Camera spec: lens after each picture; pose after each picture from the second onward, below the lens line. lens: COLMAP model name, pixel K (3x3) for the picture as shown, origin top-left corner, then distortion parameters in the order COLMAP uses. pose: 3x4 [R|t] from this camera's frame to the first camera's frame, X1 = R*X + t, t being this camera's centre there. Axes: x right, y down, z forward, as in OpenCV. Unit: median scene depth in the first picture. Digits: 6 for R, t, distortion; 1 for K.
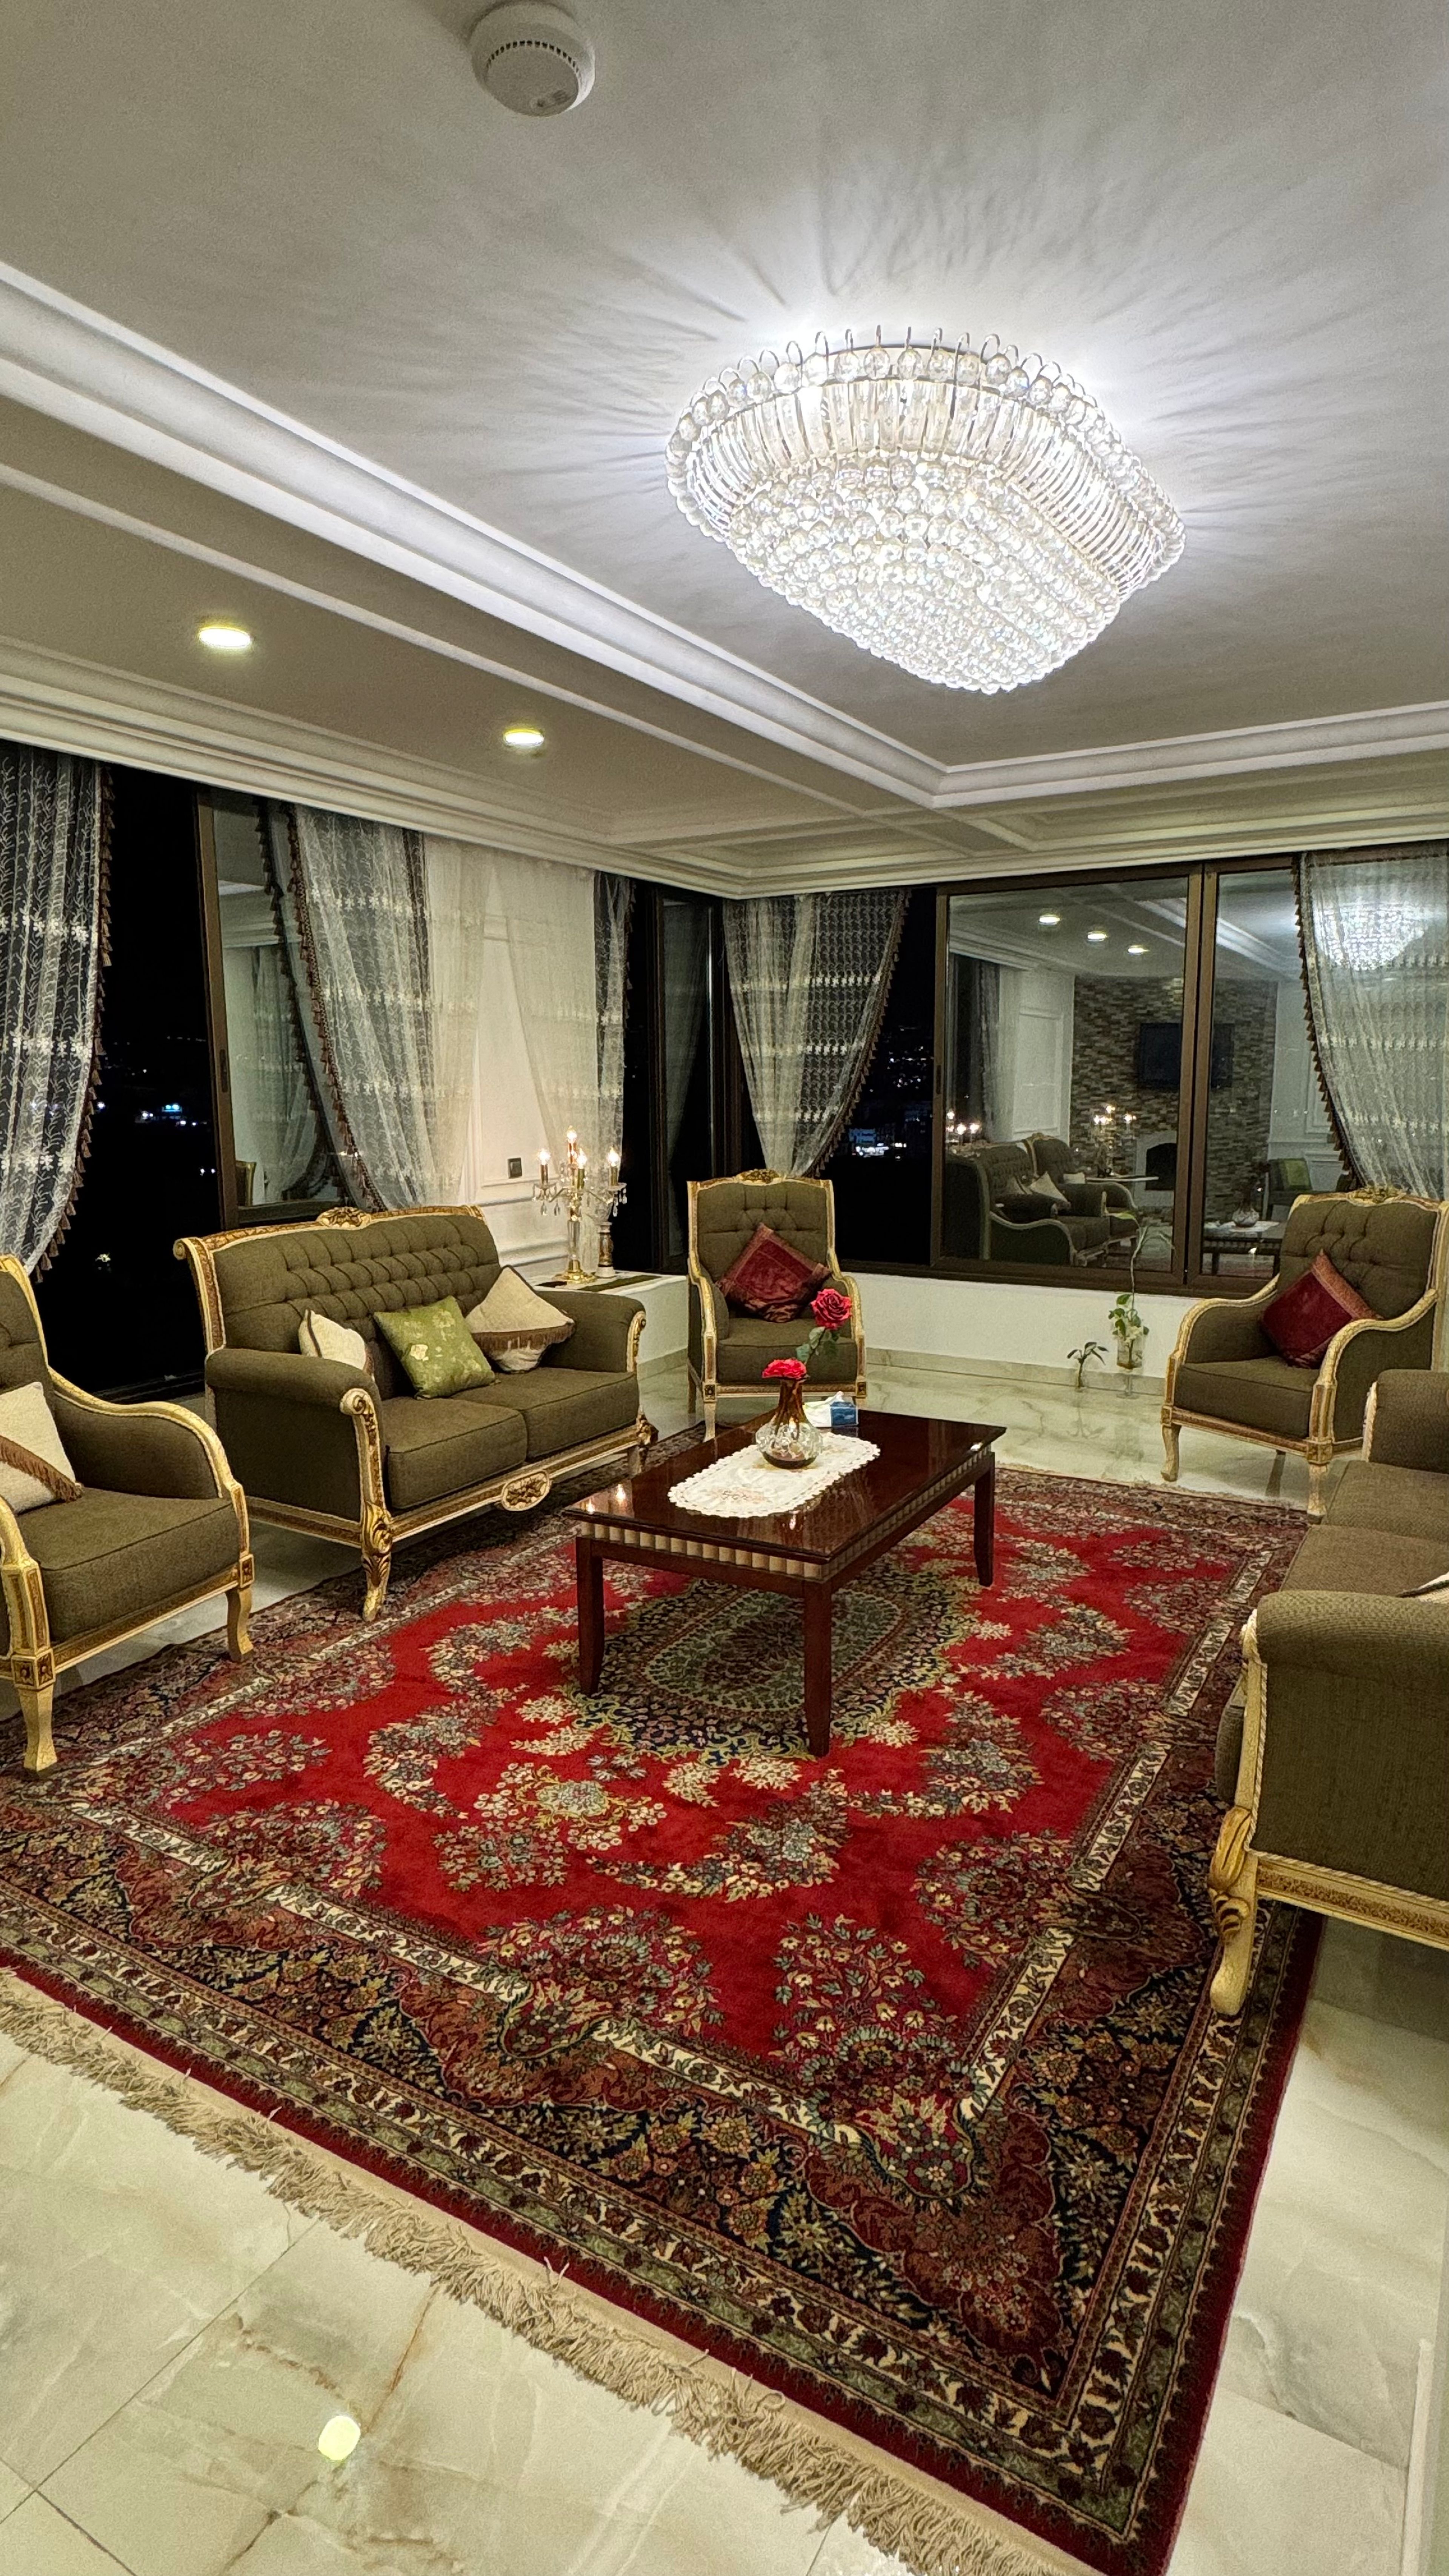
lens RADIAL K [[1329.4, 0, 731.4], [0, 1329.4, 1279.5], [0, 0, 1]] dist [0.000249, 0.000461]
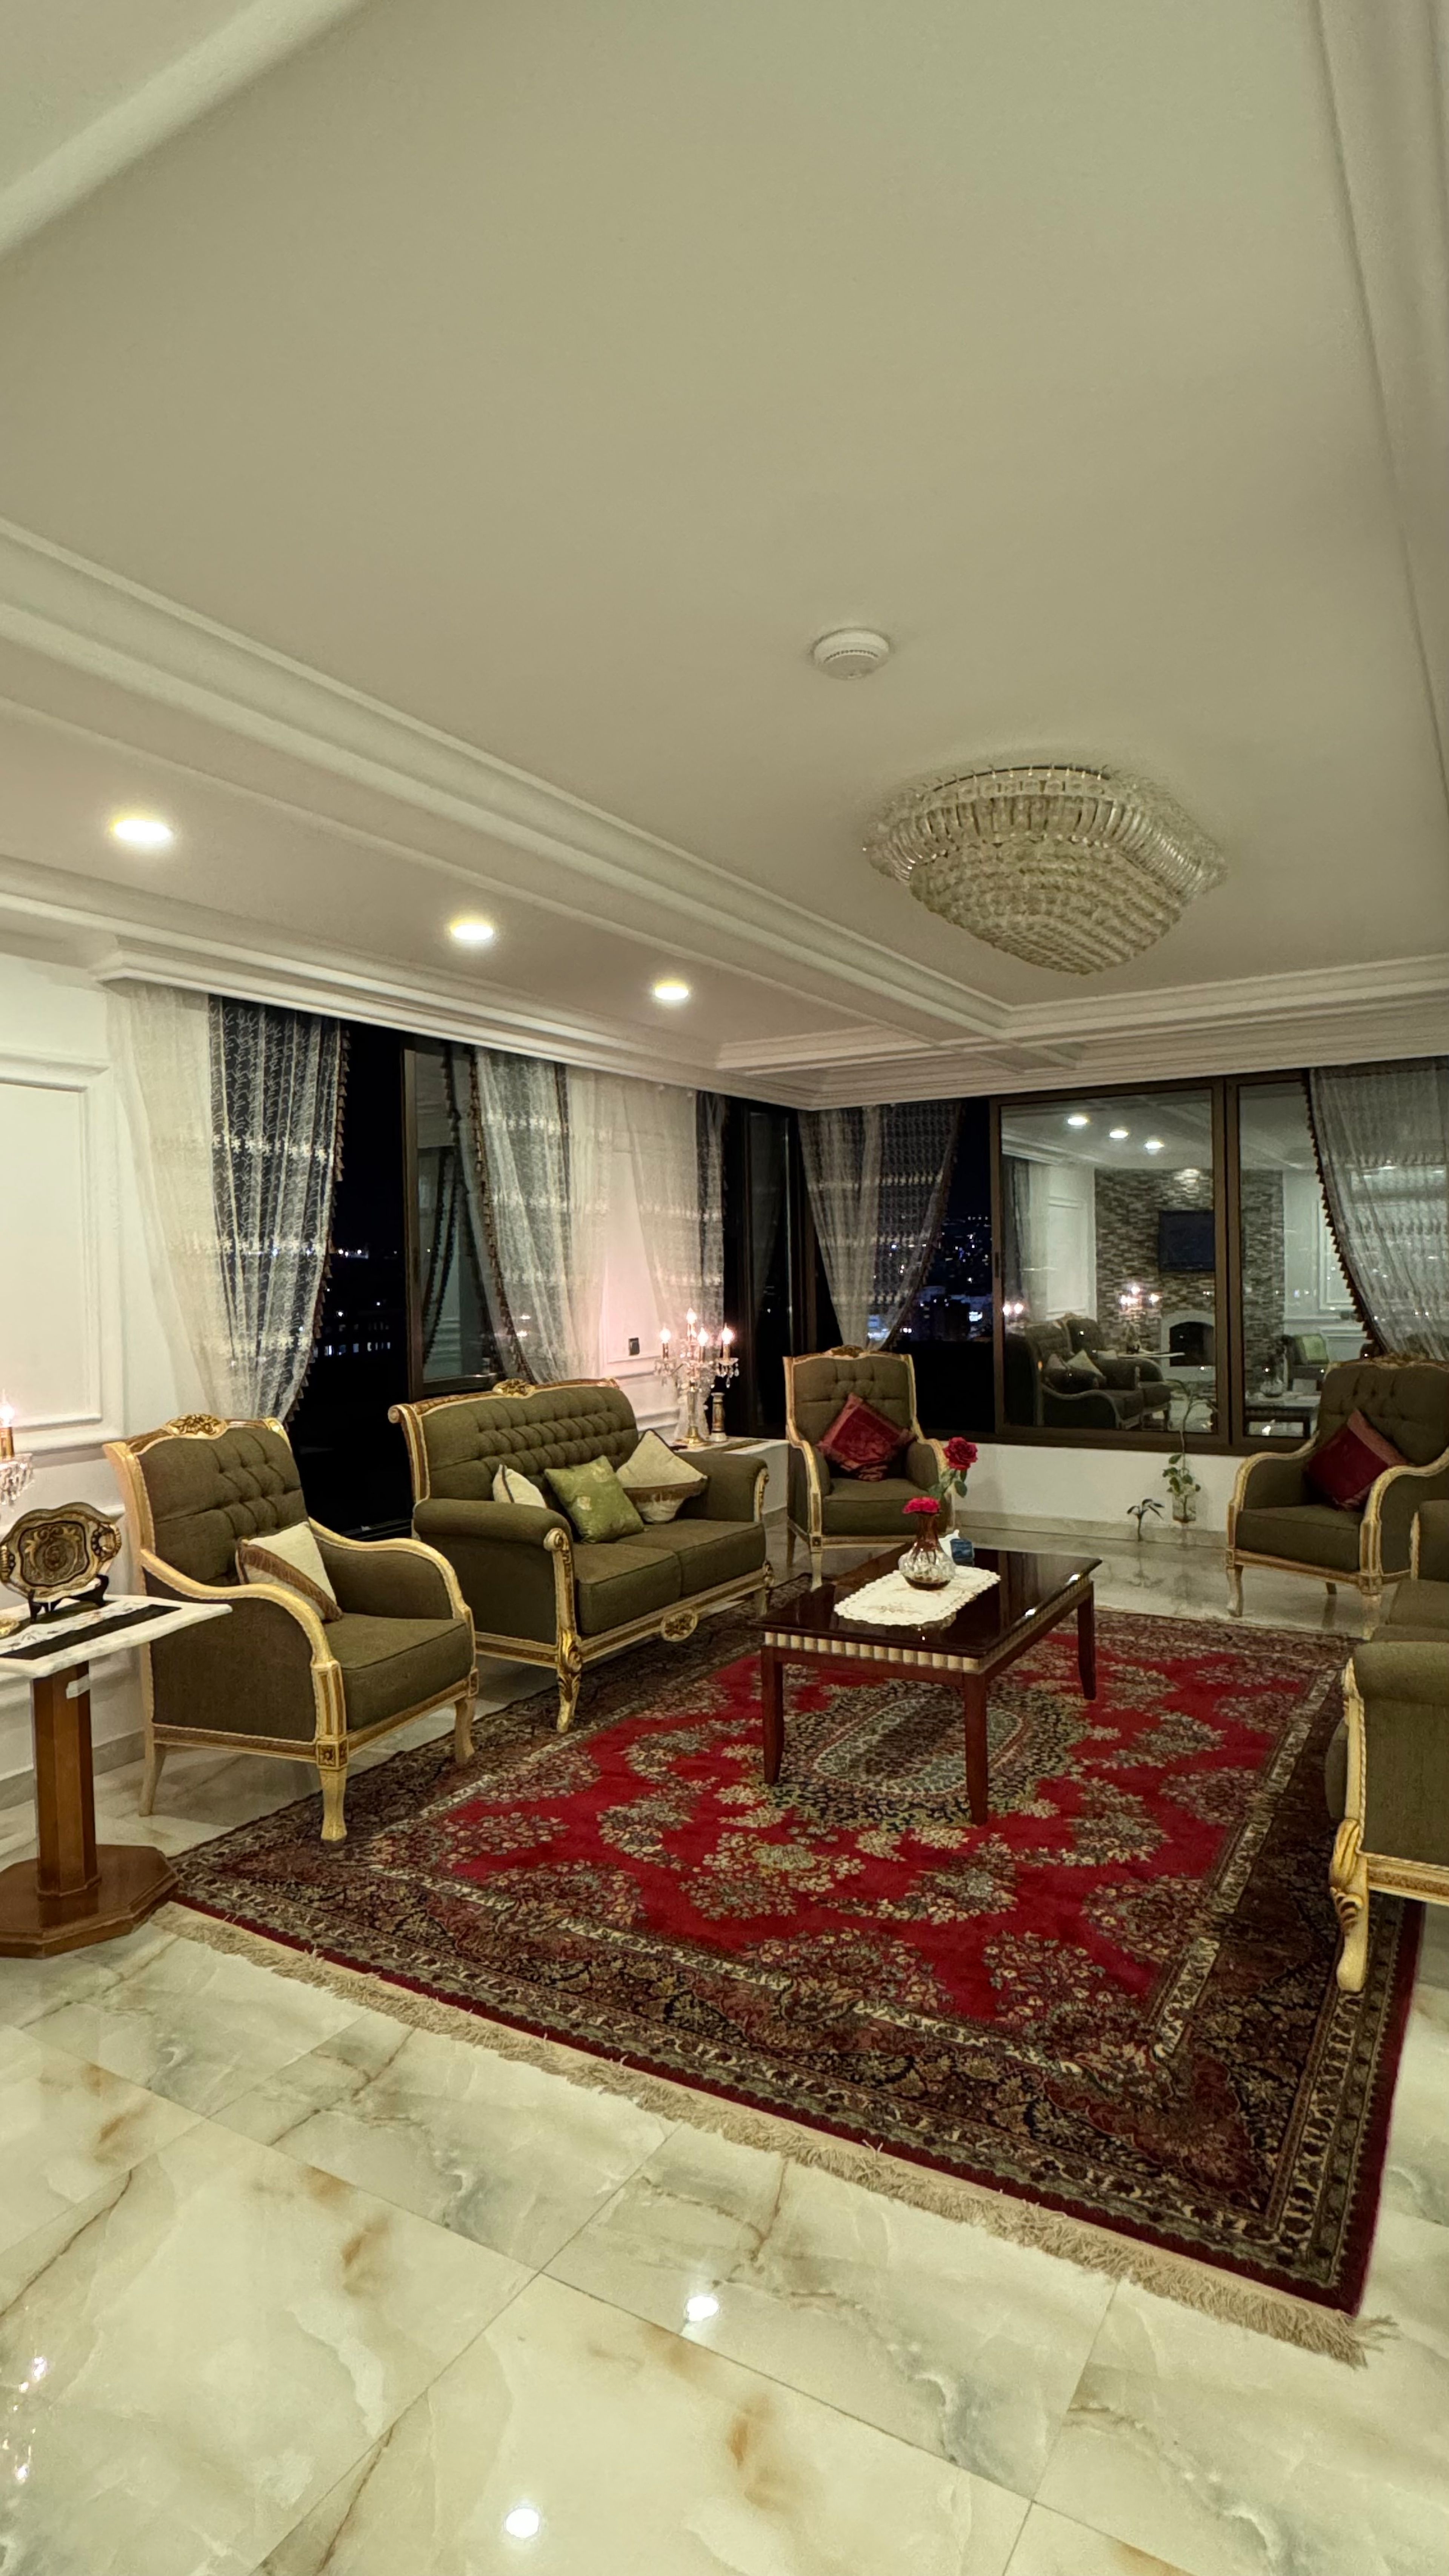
lens RADIAL K [[1329.4, 0, 725.1], [0, 1329.4, 1281.1], [0, 0, 1]] dist [0.000249, 0.000461]
pose [[0.999899, -0.012297, -0.007150, -0.149591], [0.011183, 0.990225, -0.139029, 0.037955], [0.008790, 0.138935, 0.990262, -0.255711]]
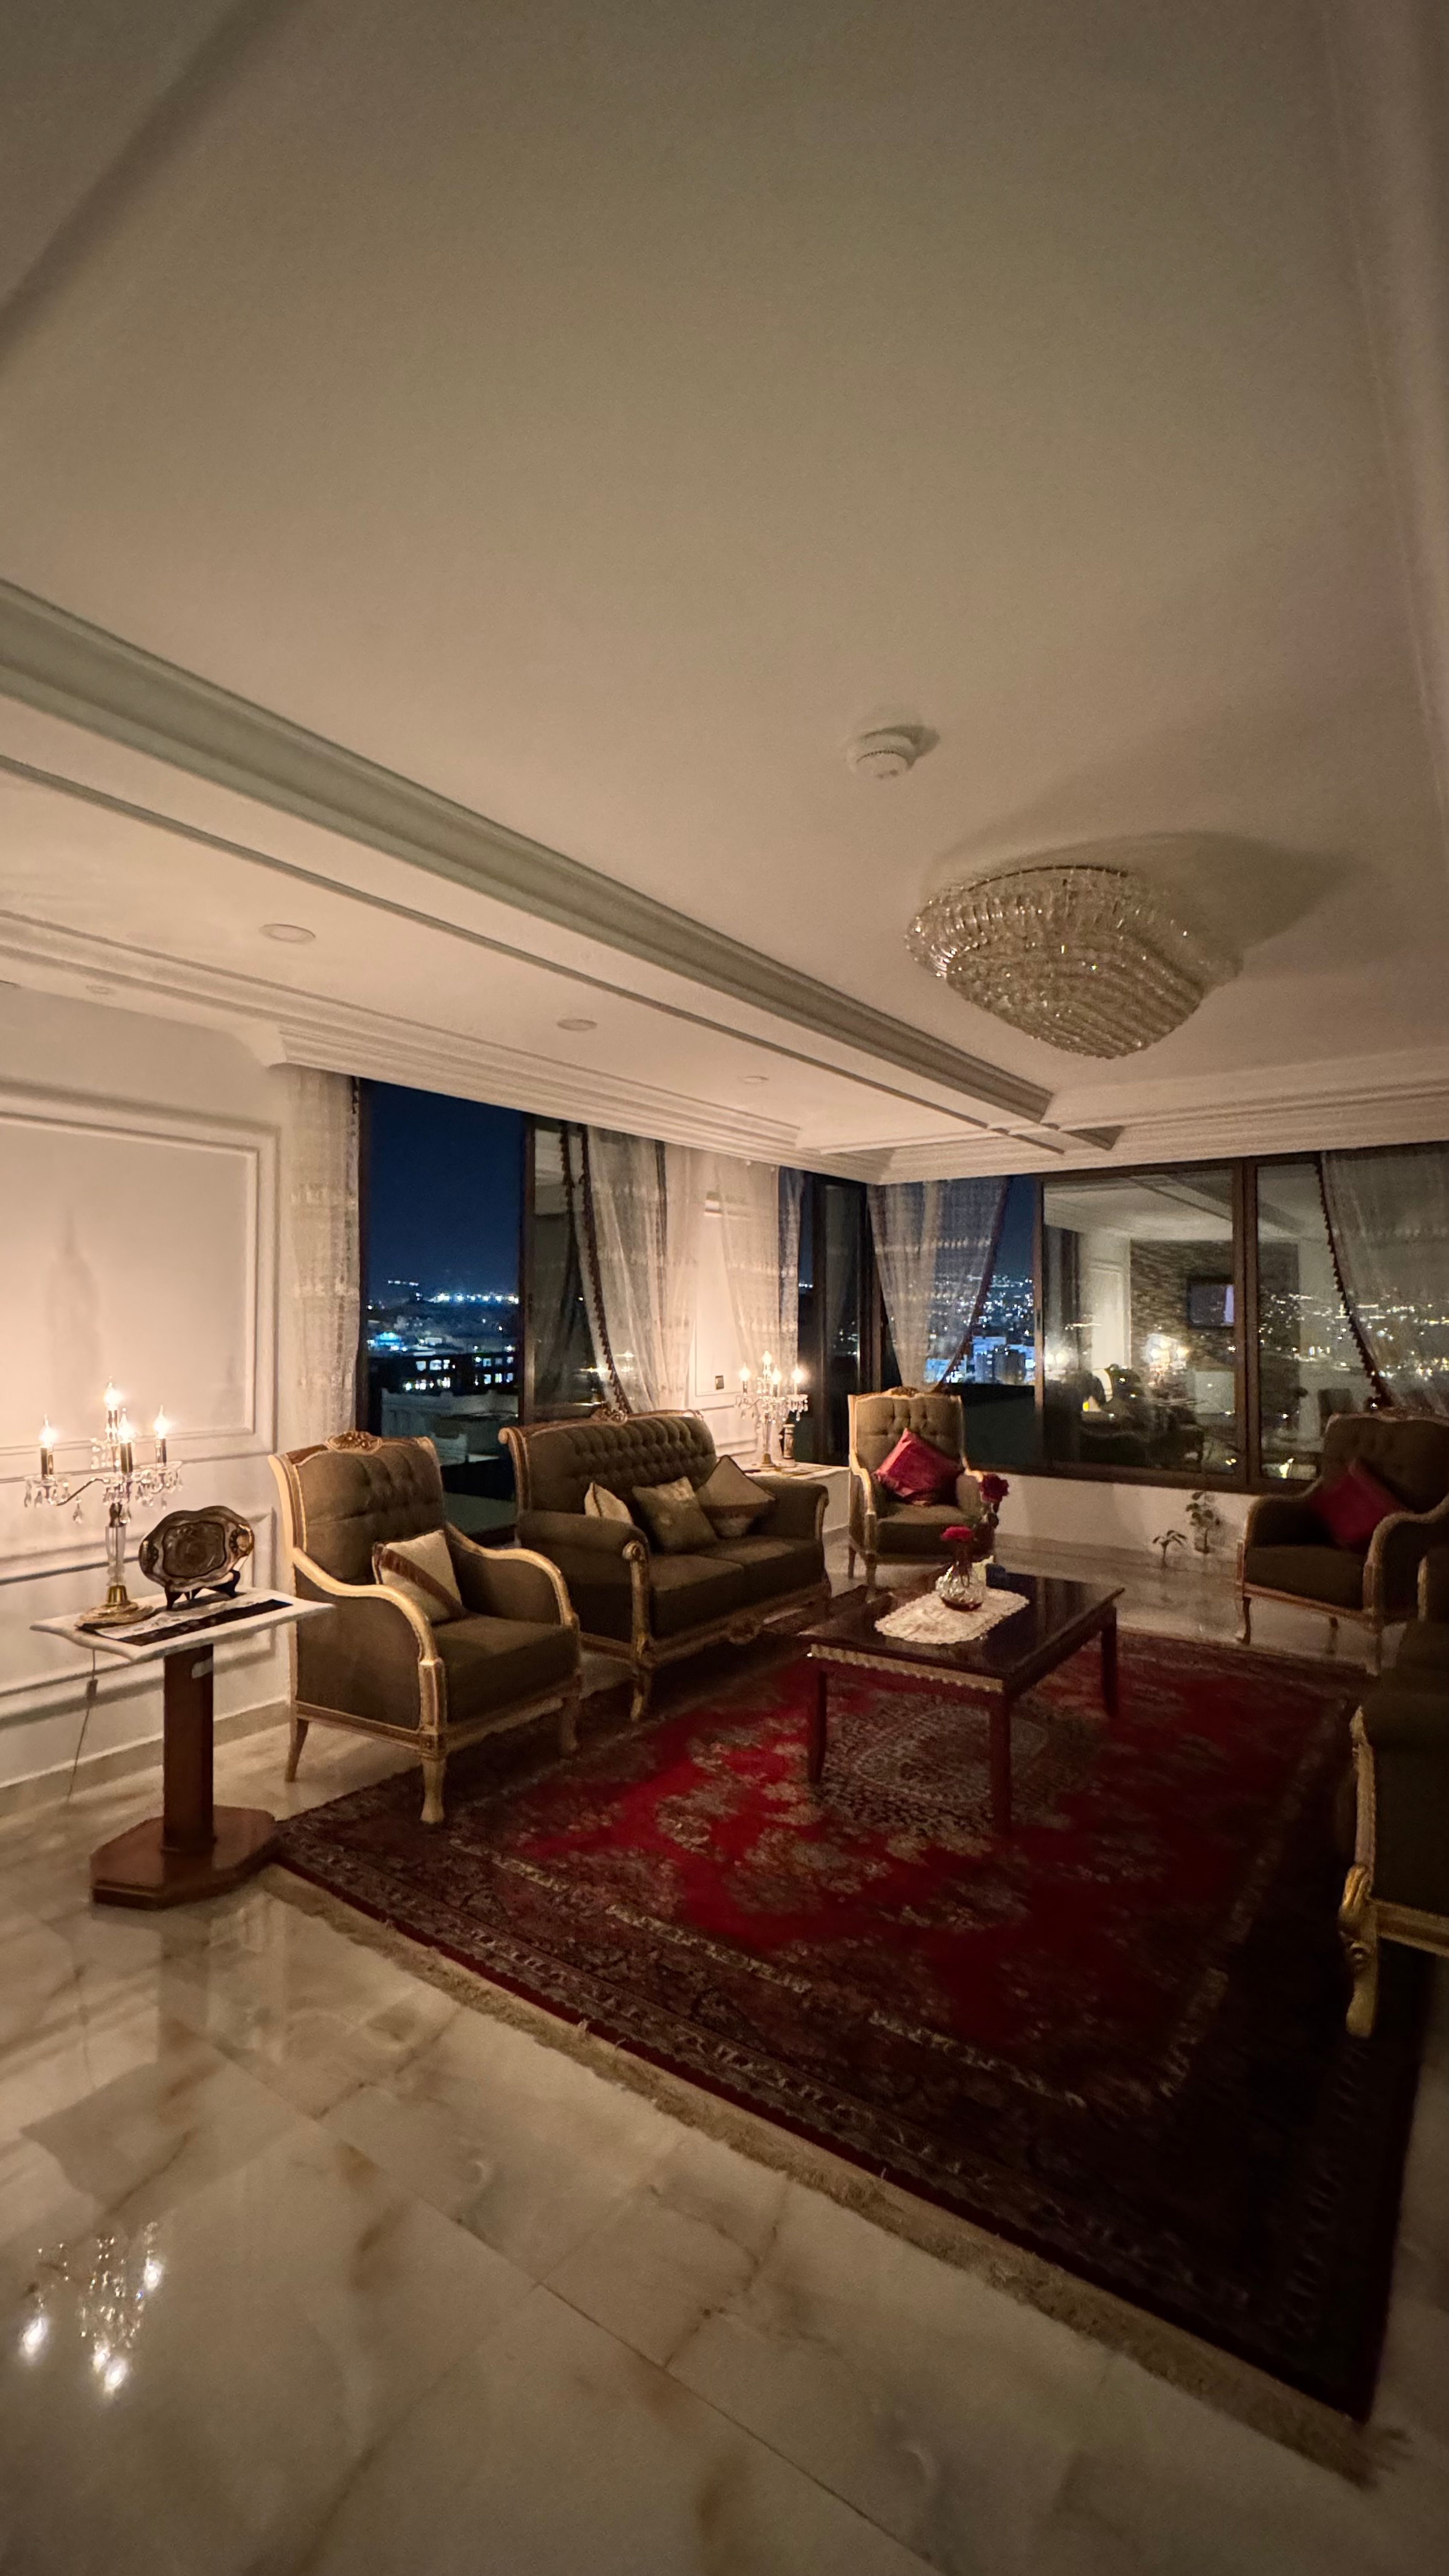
lens RADIAL K [[1088.6, 0, 727.0], [0, 1088.6, 1281.8], [0, 0, 1]] dist [-0.004094, 0.001393]
pose [[0.995590, 0.005640, -0.093646, -0.105918], [-0.022553, 0.983307, -0.180552, 0.025466], [0.091065, 0.181867, 0.979097, -0.161465]]
